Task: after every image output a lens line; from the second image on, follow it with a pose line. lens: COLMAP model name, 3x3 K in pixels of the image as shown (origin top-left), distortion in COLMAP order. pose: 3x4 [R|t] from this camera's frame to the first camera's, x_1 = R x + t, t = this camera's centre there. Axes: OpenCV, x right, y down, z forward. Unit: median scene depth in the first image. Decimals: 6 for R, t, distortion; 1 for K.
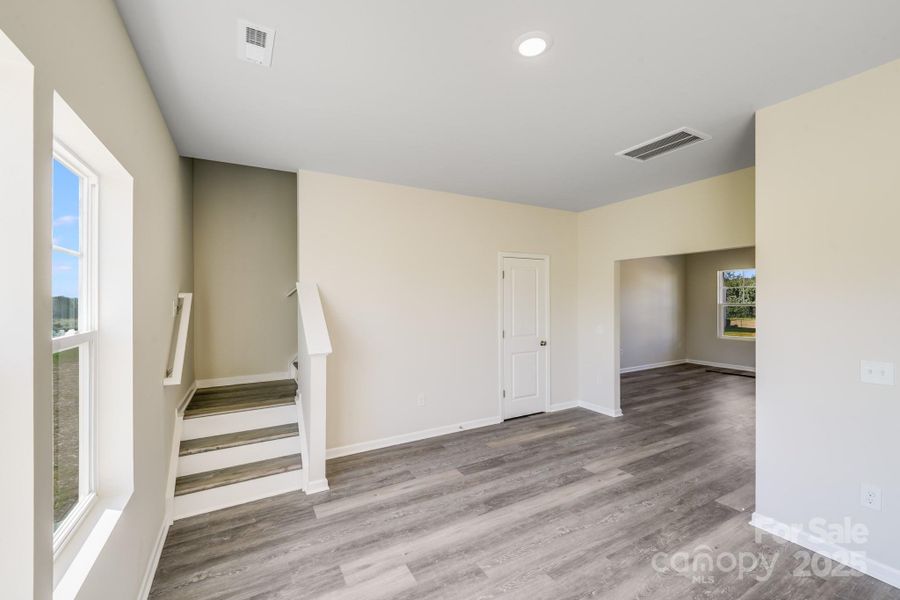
lens RADIAL K [[379.9, 0, 450.0], [0, 379.9, 300.0], [0, 0, 1]] dist [0.014300, -0.000082]
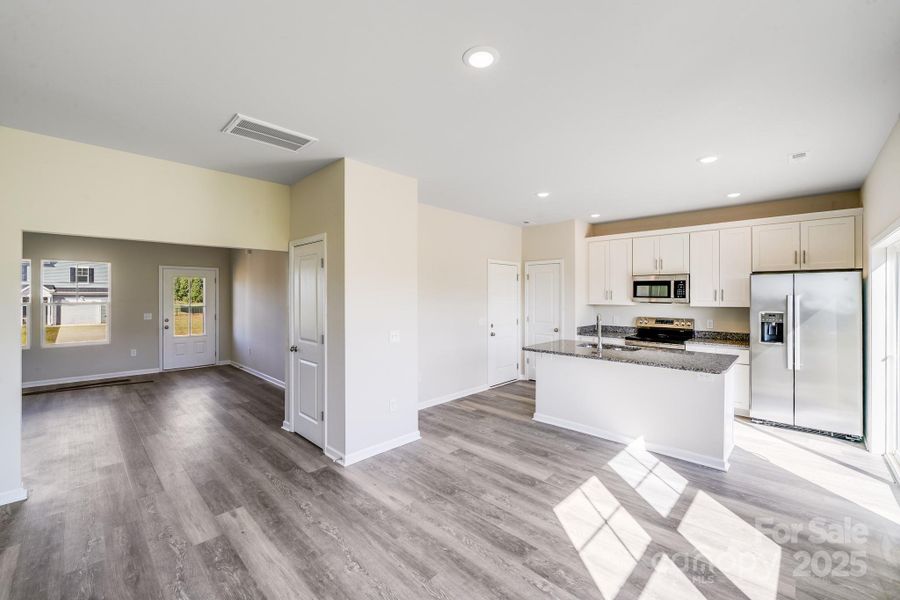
lens RADIAL K [[370.7, 0, 454.7], [0, 370.7, 293.4], [0, 0, 1]] dist [-0.006124, -0.000513]
pose [[-0.286138, 0.015832, 0.958058, -0.516154], [0.003680, 0.999874, -0.015424, 0.009155], [-0.958181, -0.000887, -0.286160, 0.936716]]
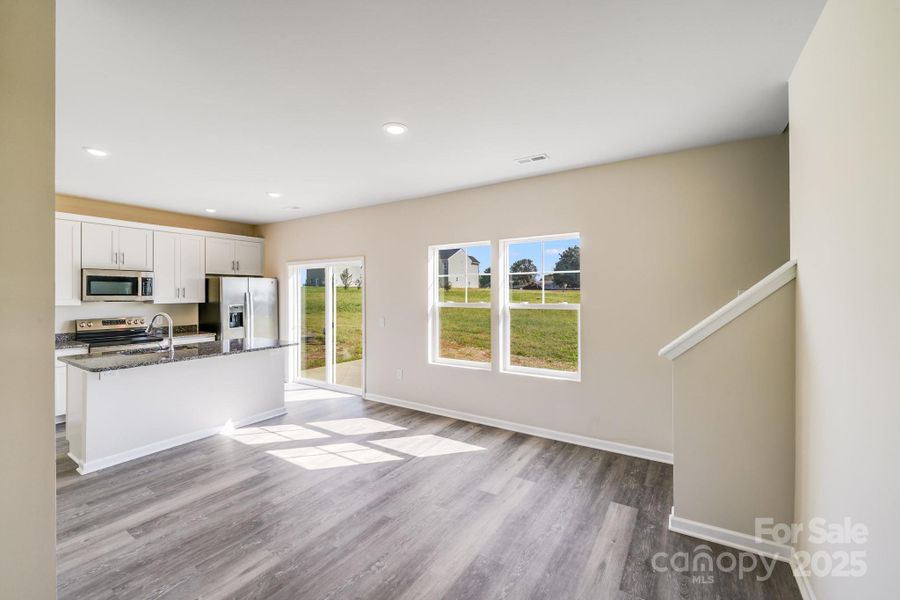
lens RADIAL K [[370.7, 0, 454.7], [0, 370.7, 293.4], [0, 0, 1]] dist [-0.006124, -0.000513]
pose [[-0.879772, 0.015937, -0.475128, 0.482629], [0.011887, 0.999863, 0.011528, -0.006836], [0.475247, 0.004494, -0.879841, 1.650613]]
